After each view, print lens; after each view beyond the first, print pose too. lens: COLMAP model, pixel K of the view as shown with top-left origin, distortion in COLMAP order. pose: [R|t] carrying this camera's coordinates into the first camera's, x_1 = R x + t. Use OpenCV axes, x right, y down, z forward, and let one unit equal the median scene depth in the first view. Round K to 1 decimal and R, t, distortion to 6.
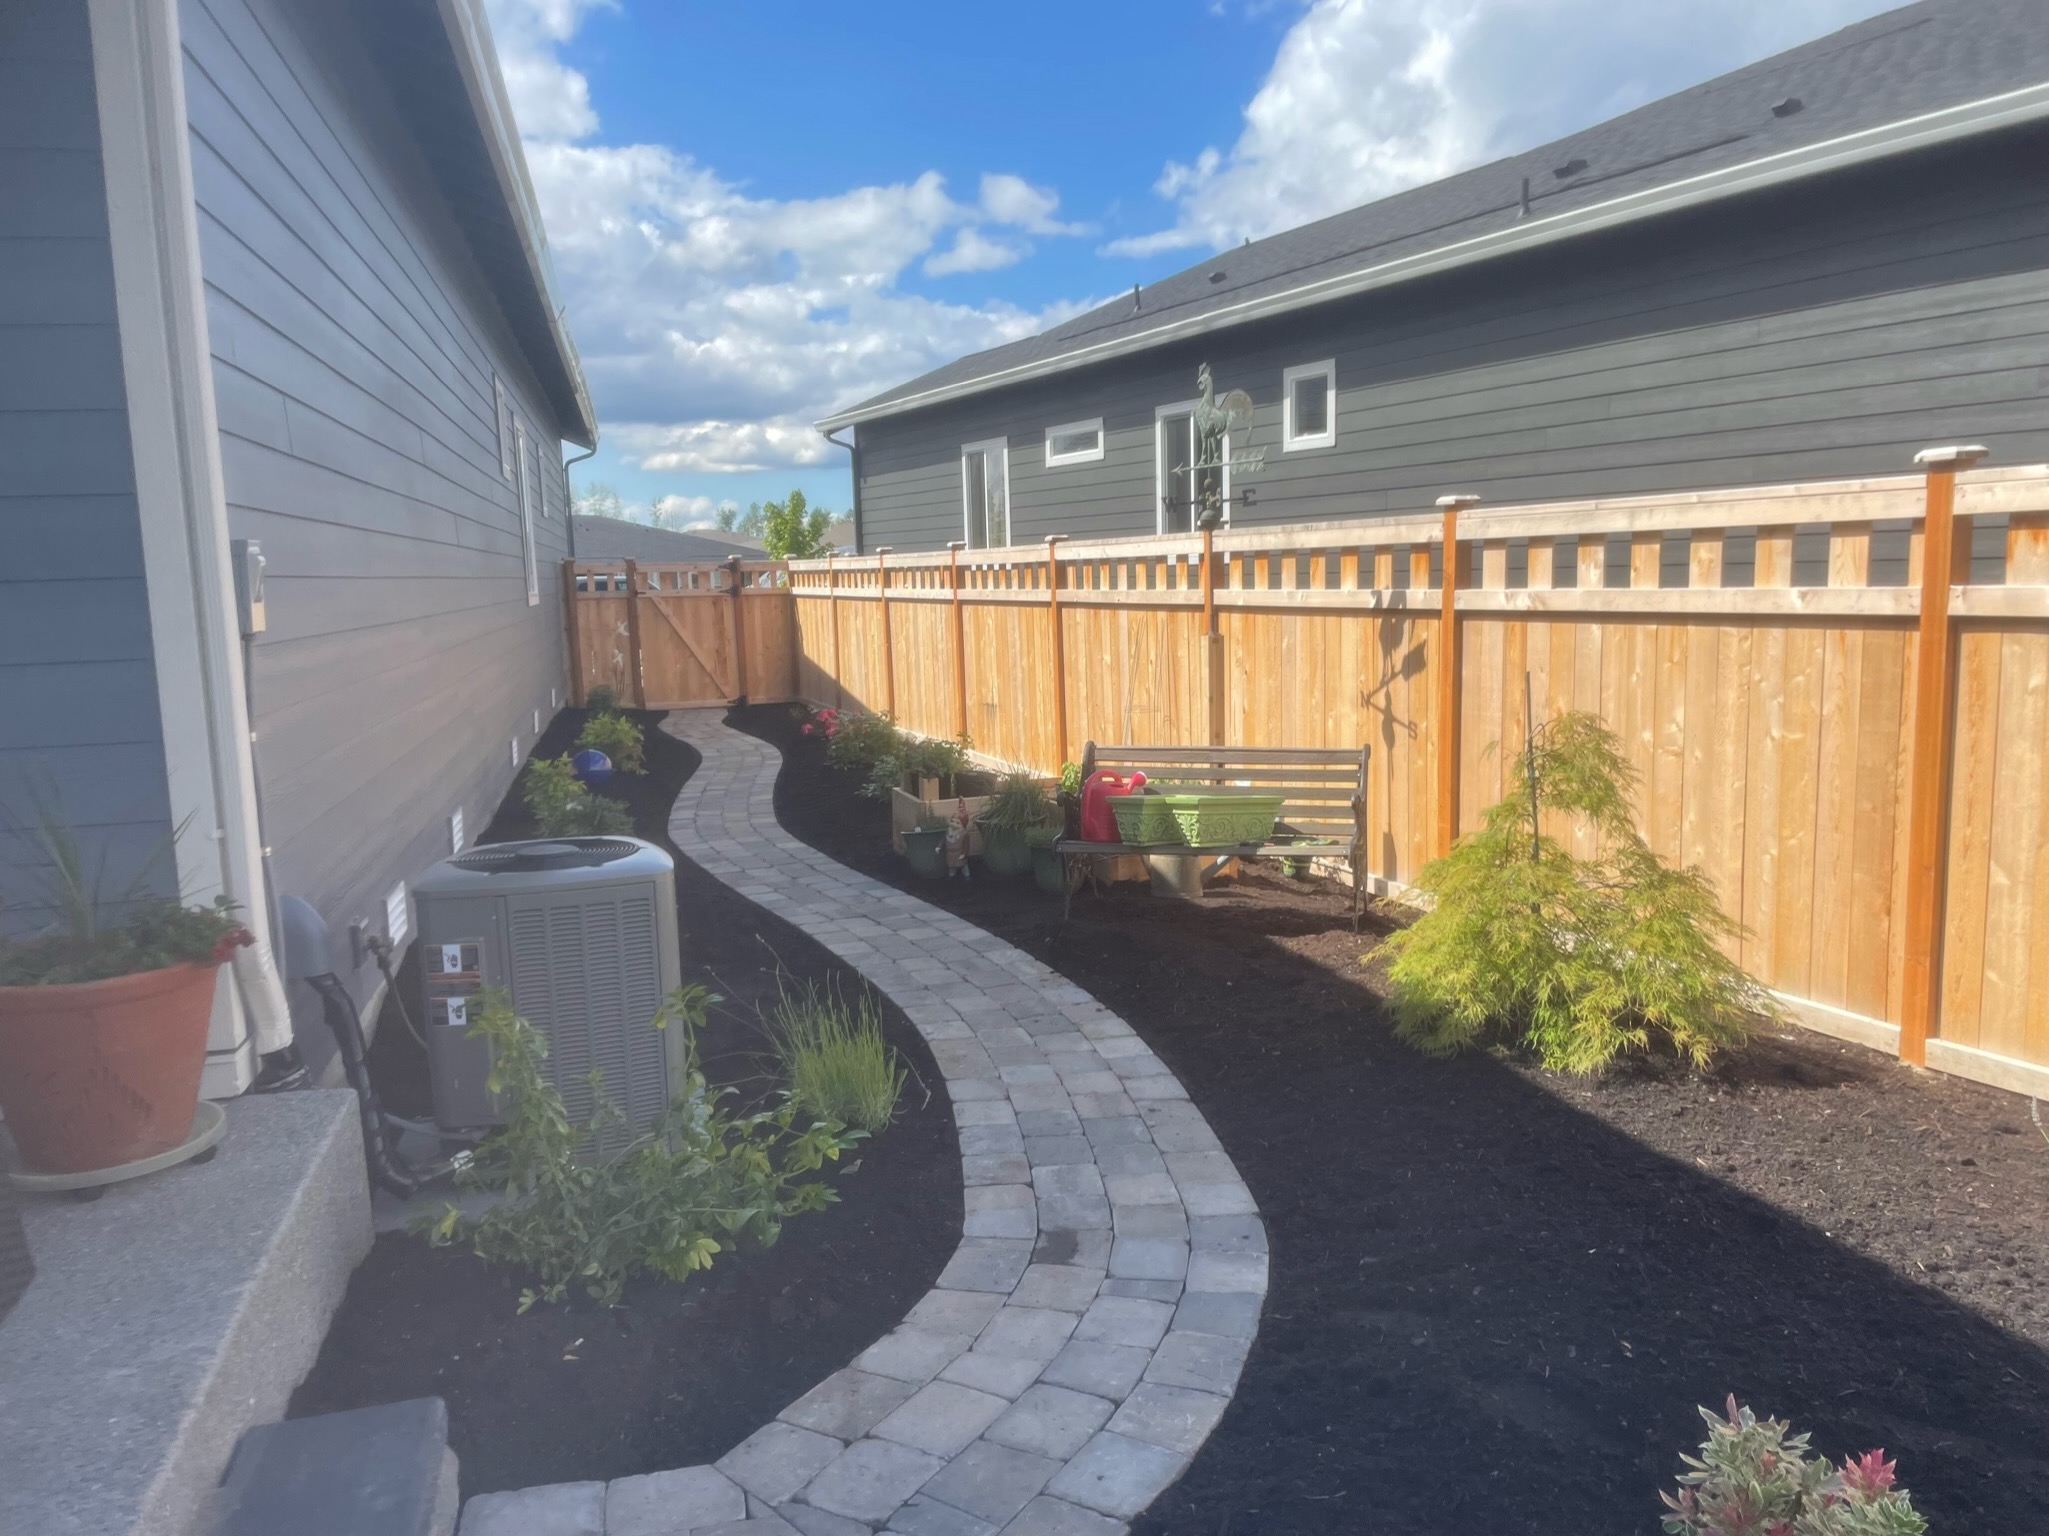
lens RADIAL K [[1536.4, 0, 1028.5], [0, 1536.4, 726.6], [0, 0, 1]] dist [0.102137, -0.144285]
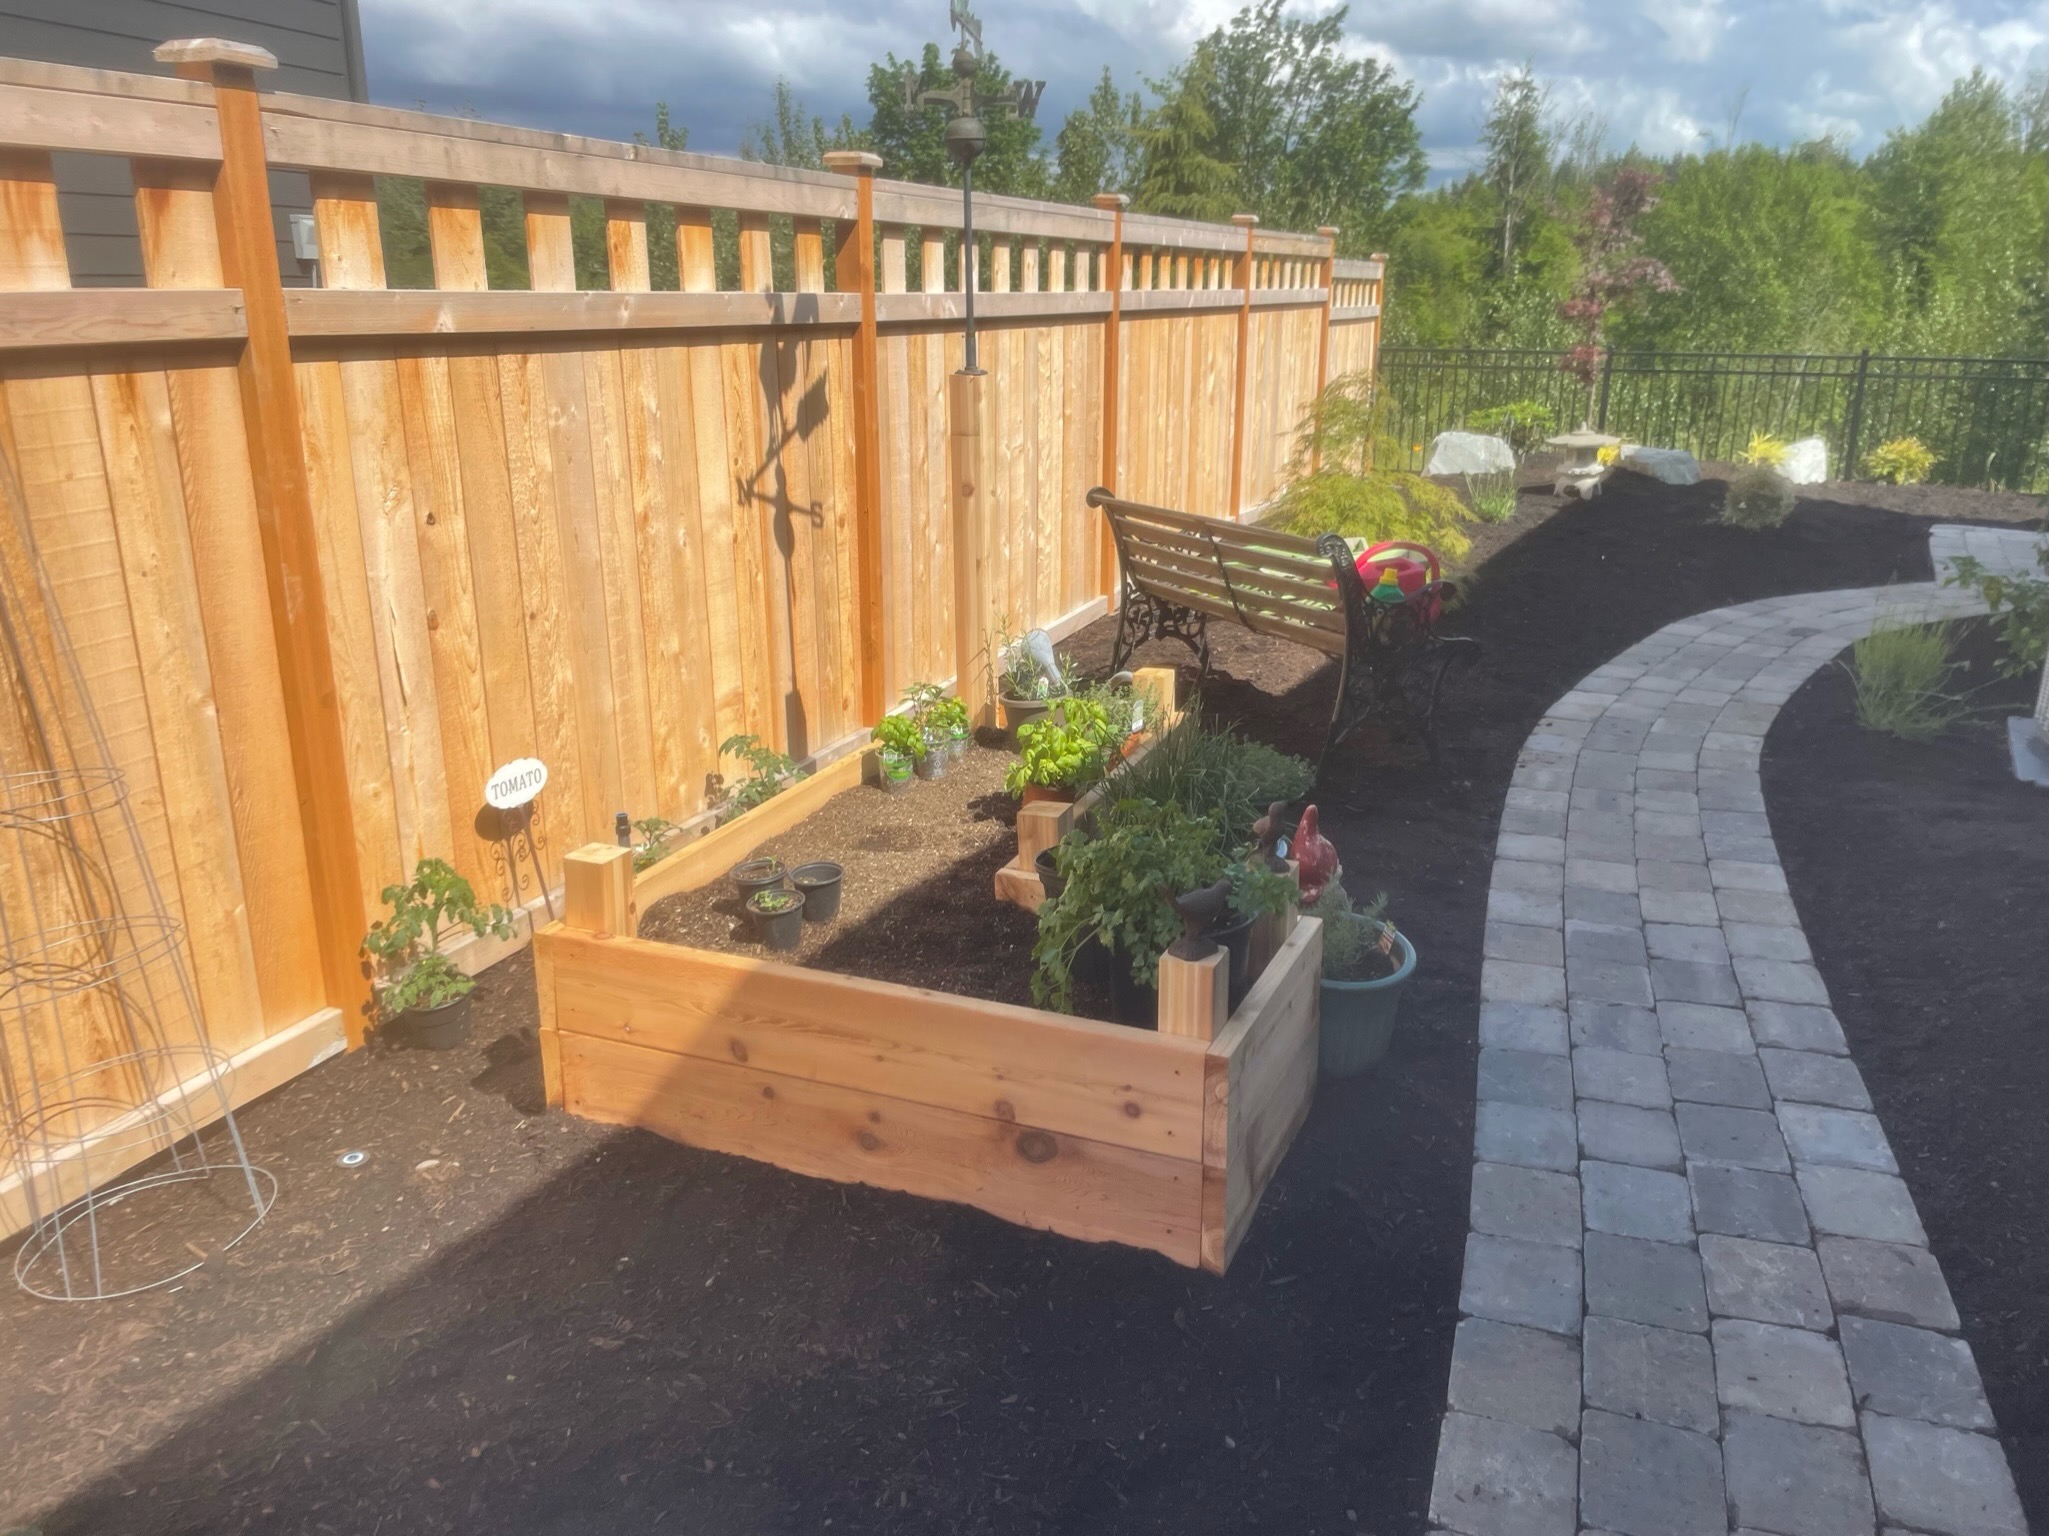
lens RADIAL K [[1536.4, 0, 1028.5], [0, 1536.4, 726.6], [0, 0, 1]] dist [0.102137, -0.144285]
pose [[-0.733535, -0.160475, 0.660435, -0.268280], [0.083175, 0.943226, 0.321570, -0.116624], [-0.674543, 0.290815, -0.678542, 1.408876]]
